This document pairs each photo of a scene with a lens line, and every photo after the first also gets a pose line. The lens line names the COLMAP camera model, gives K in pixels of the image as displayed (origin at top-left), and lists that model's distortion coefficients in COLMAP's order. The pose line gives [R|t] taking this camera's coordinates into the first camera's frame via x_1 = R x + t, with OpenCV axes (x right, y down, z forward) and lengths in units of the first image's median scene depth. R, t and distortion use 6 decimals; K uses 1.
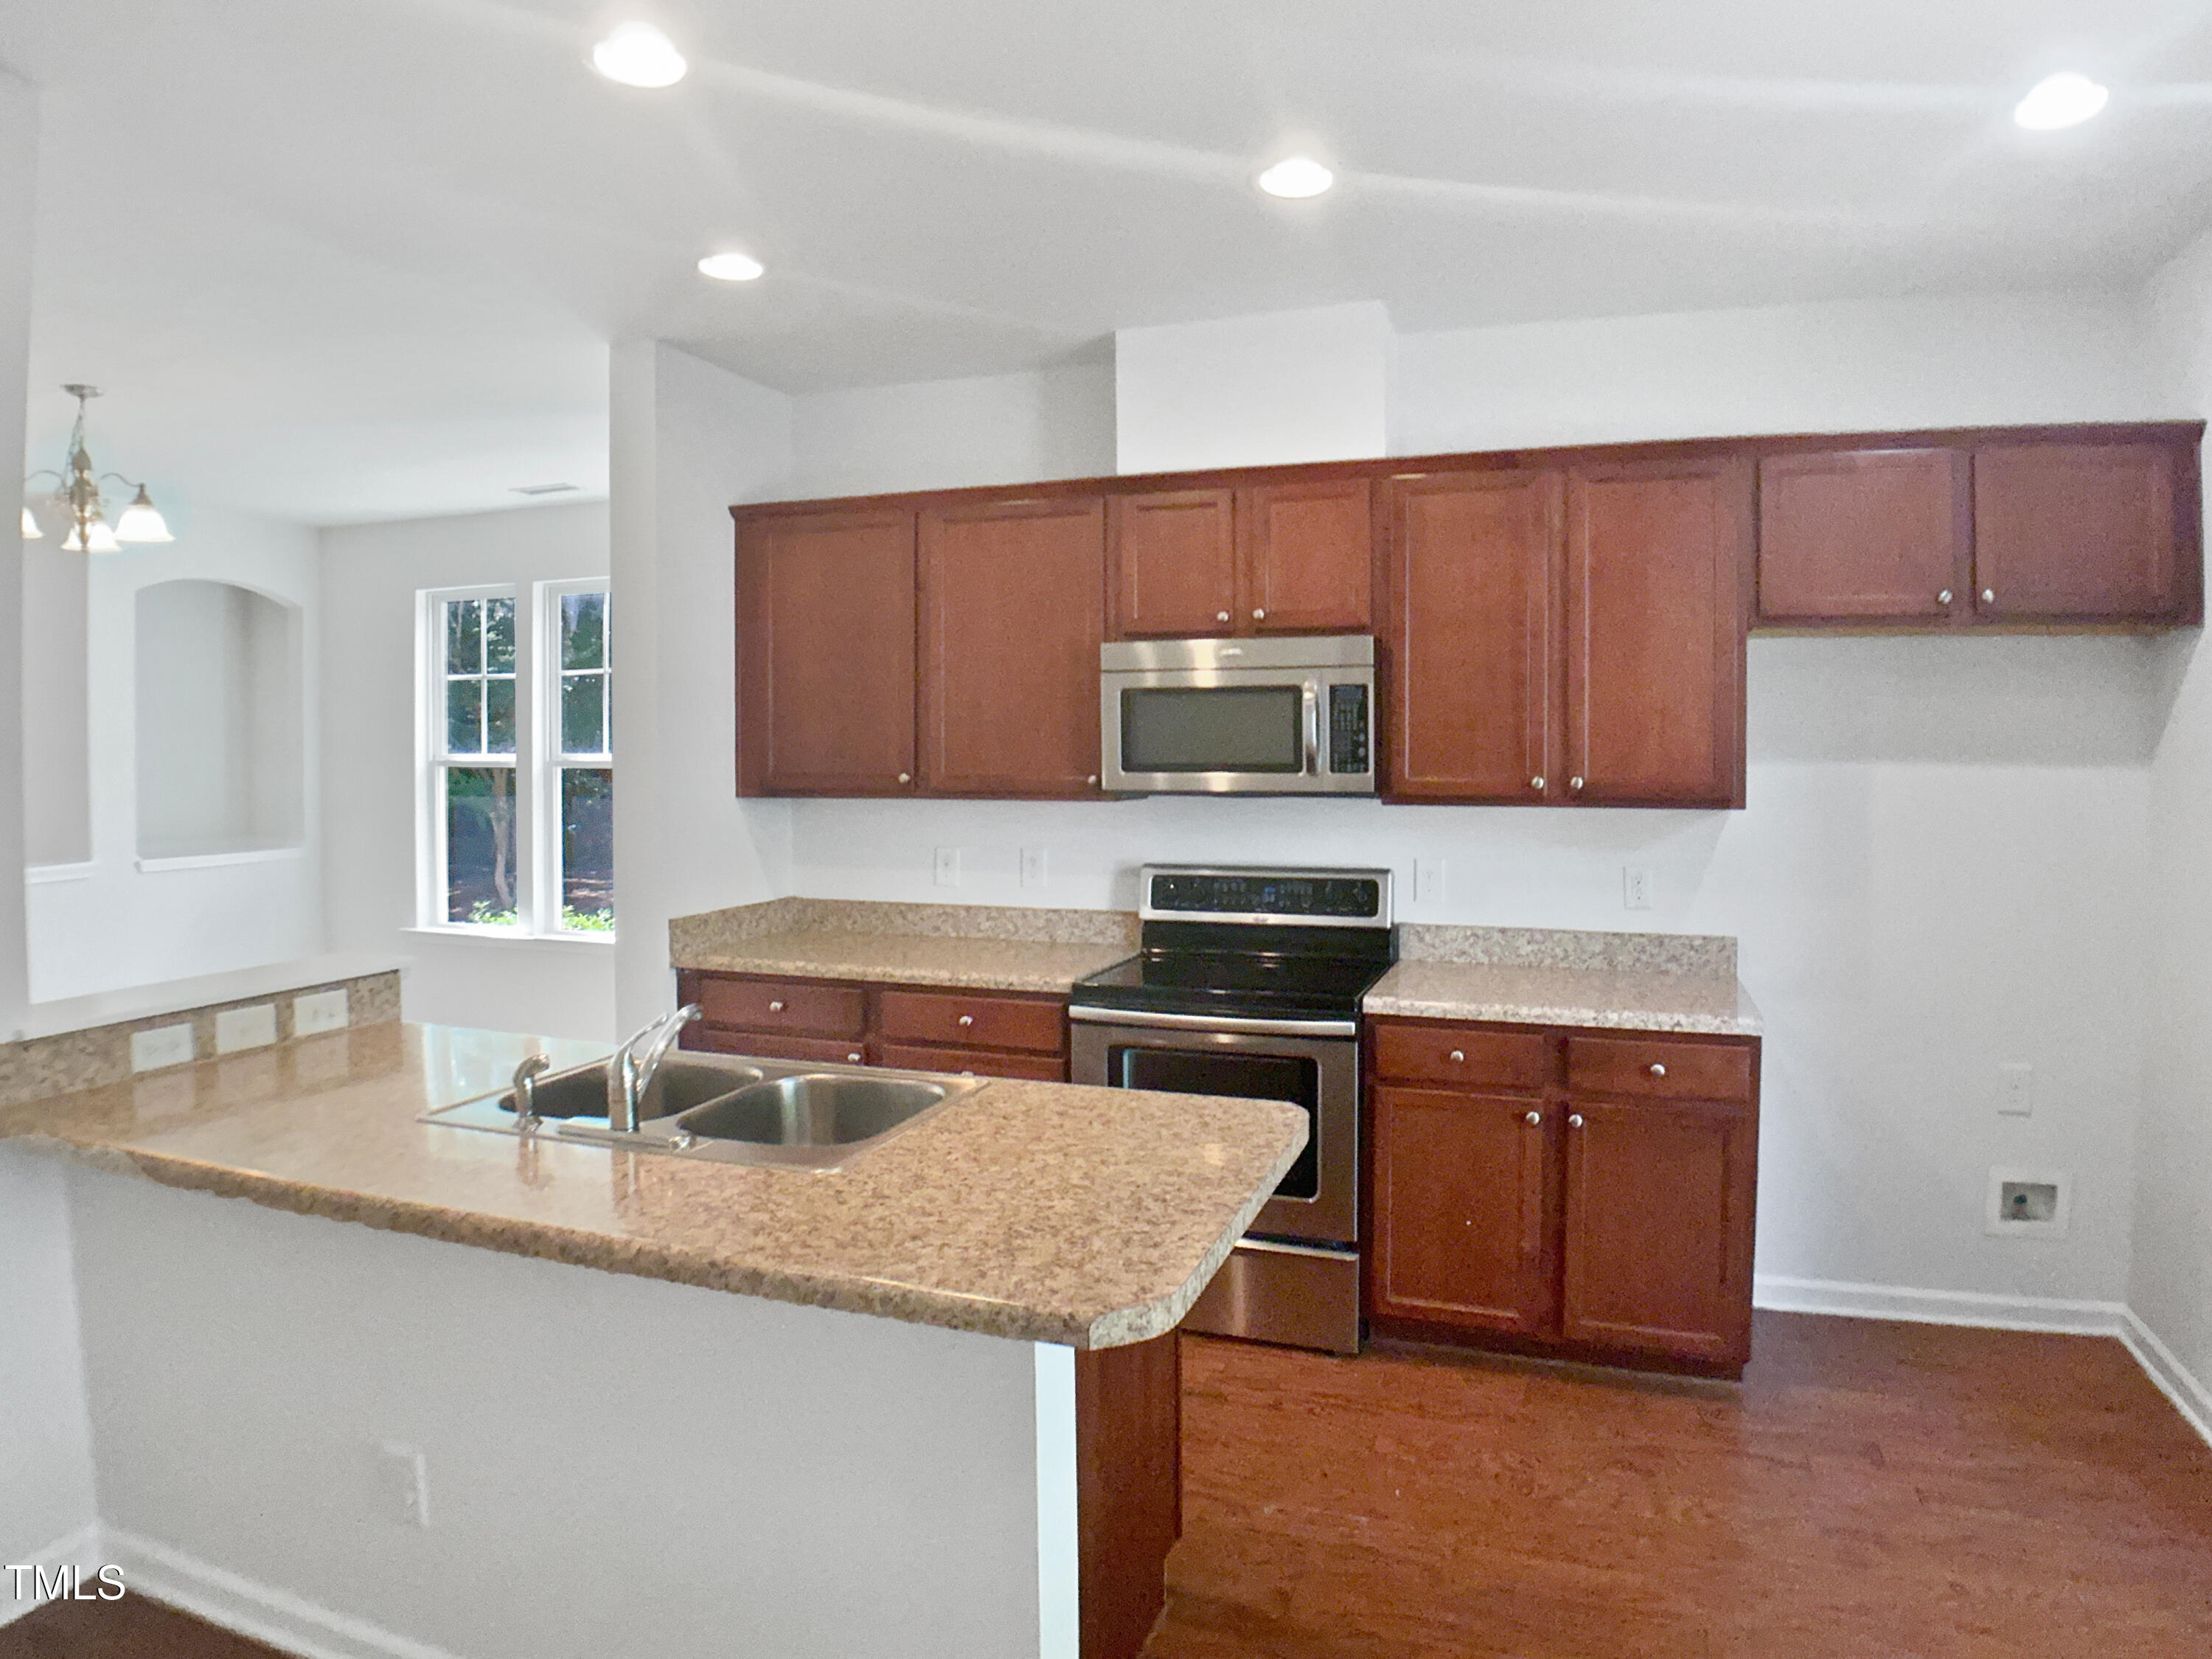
lens RADIAL K [[1337.5, 0, 1106.3], [0, 1337.5, 954.4], [0, 0, 1]] dist [-0.078072, 0.000828]
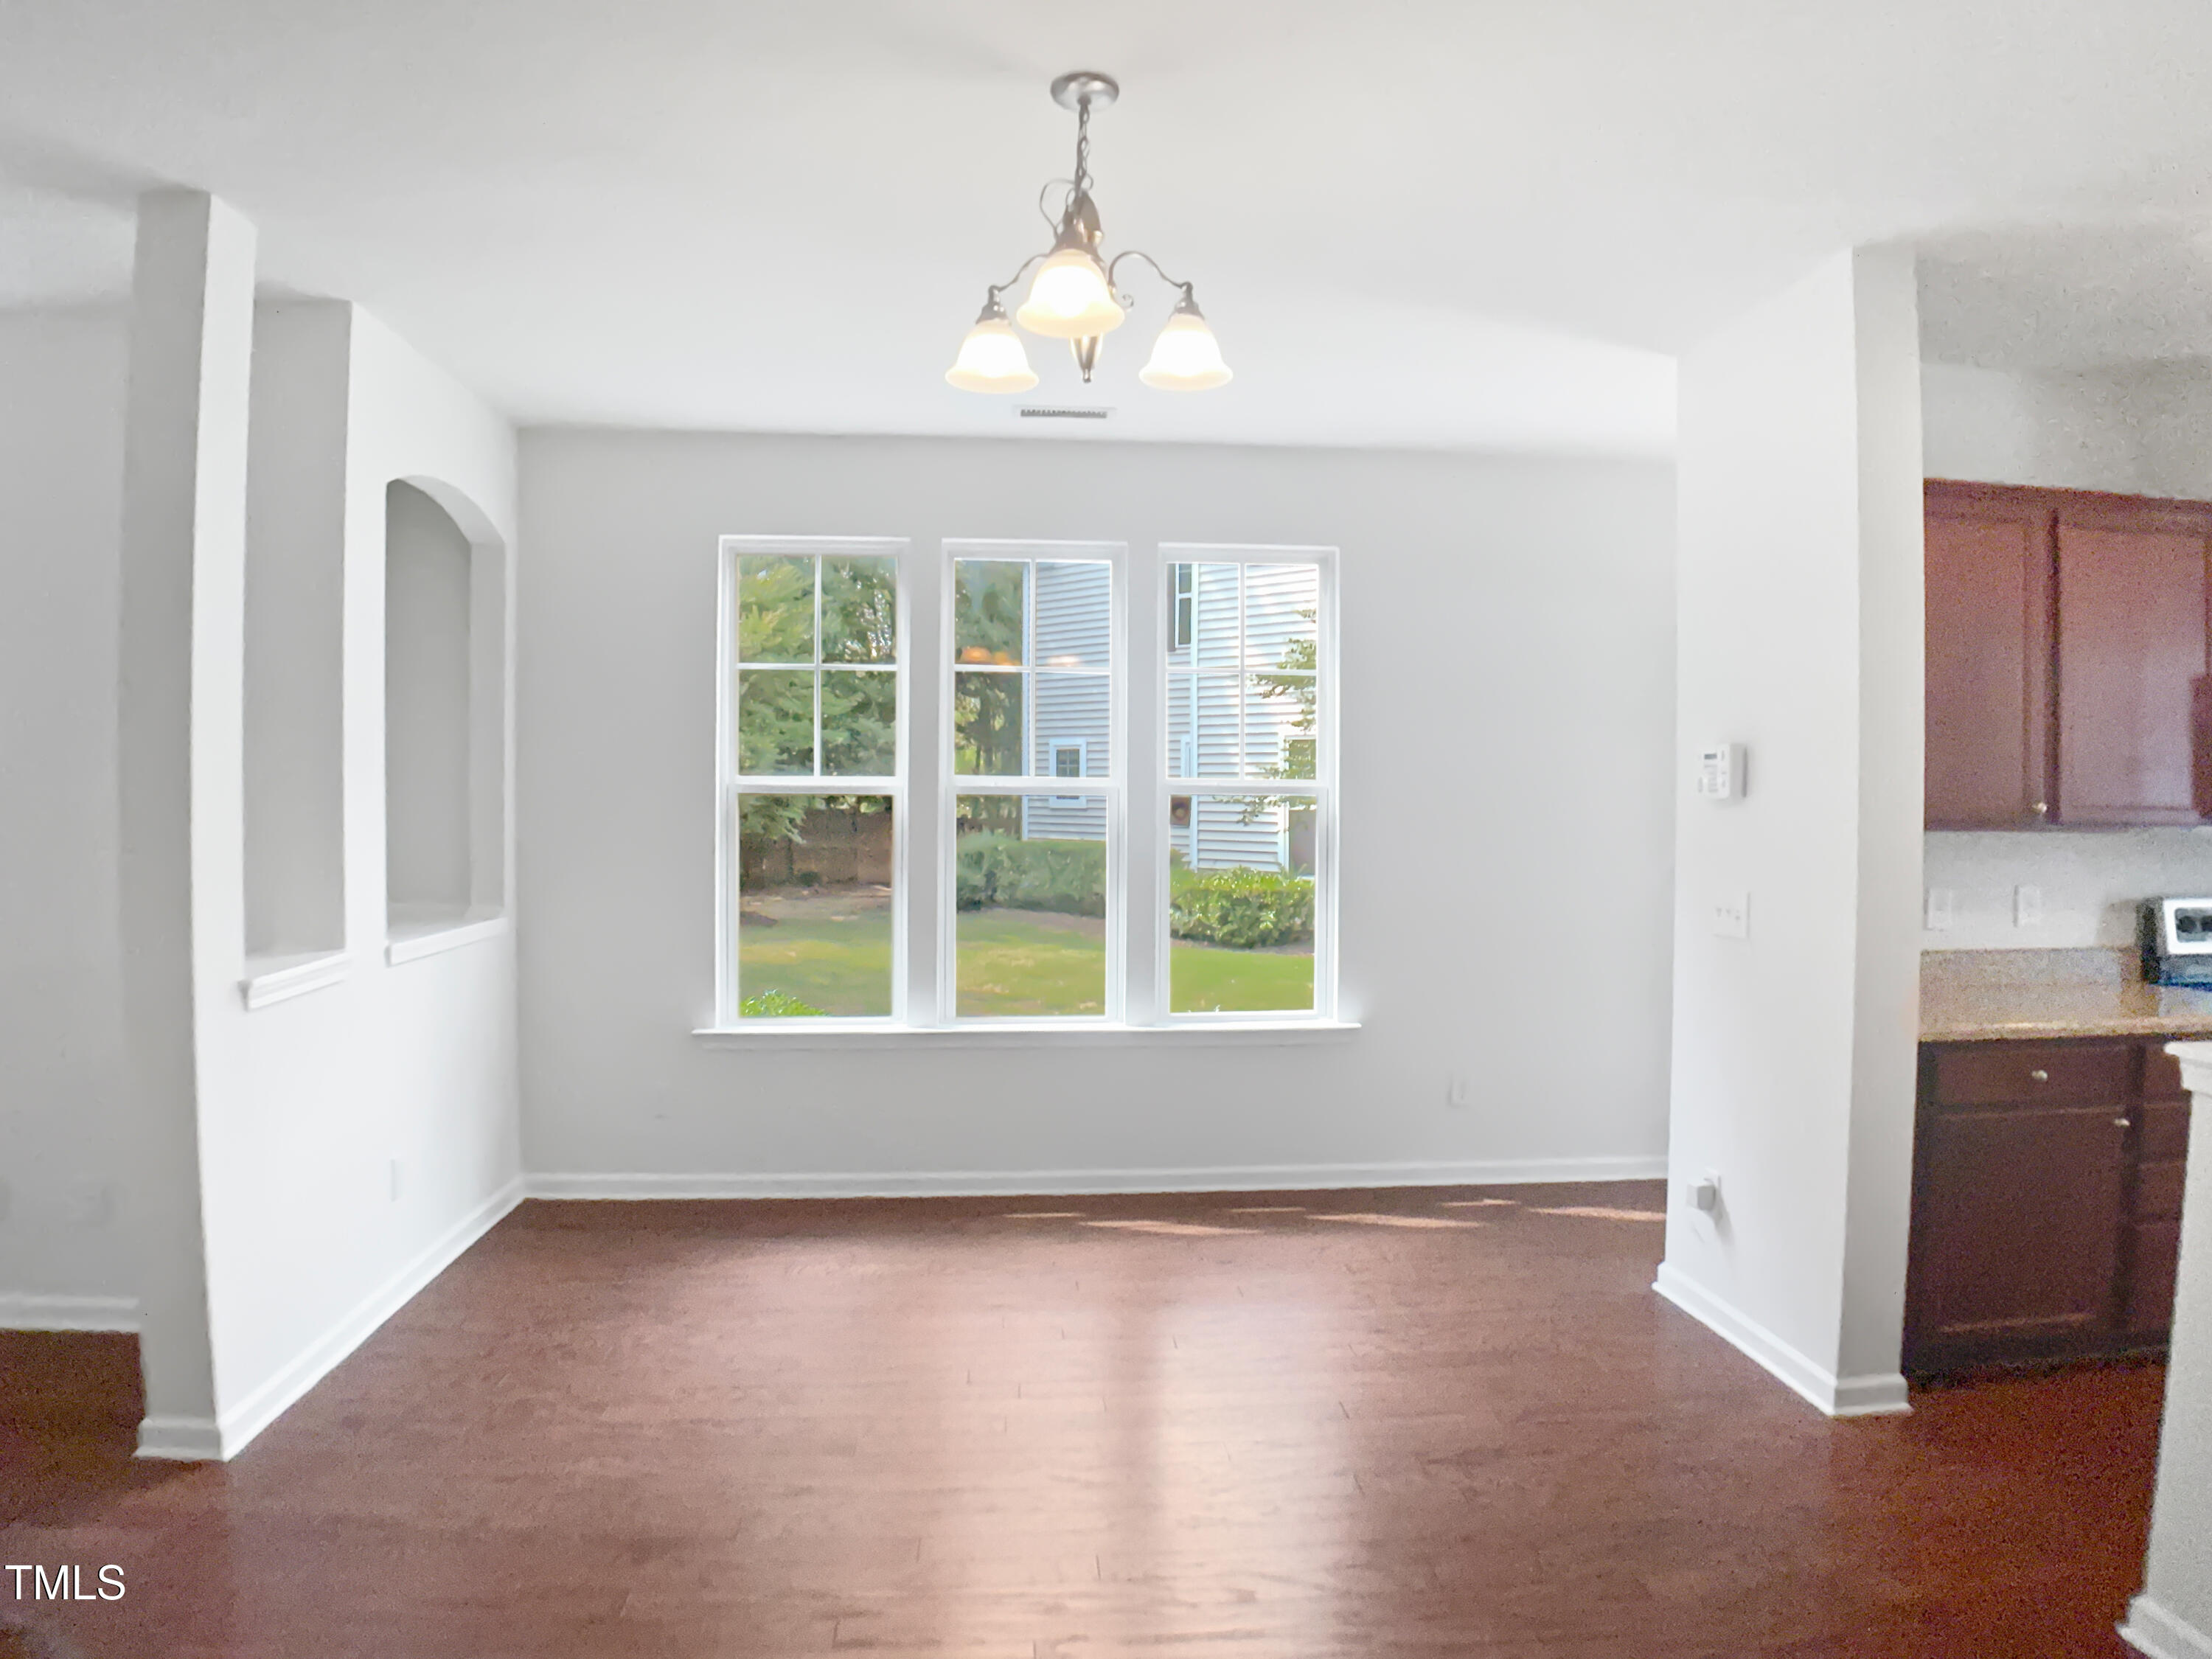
lens RADIAL K [[1337.5, 0, 1106.3], [0, 1337.5, 954.4], [0, 0, 1]] dist [-0.078072, 0.000828]
pose [[0.904505, -0.044824, 0.424100, -0.748521], [0.062070, 0.997708, -0.026930, -0.034765], [-0.421921, 0.050682, 0.905215, 0.344262]]
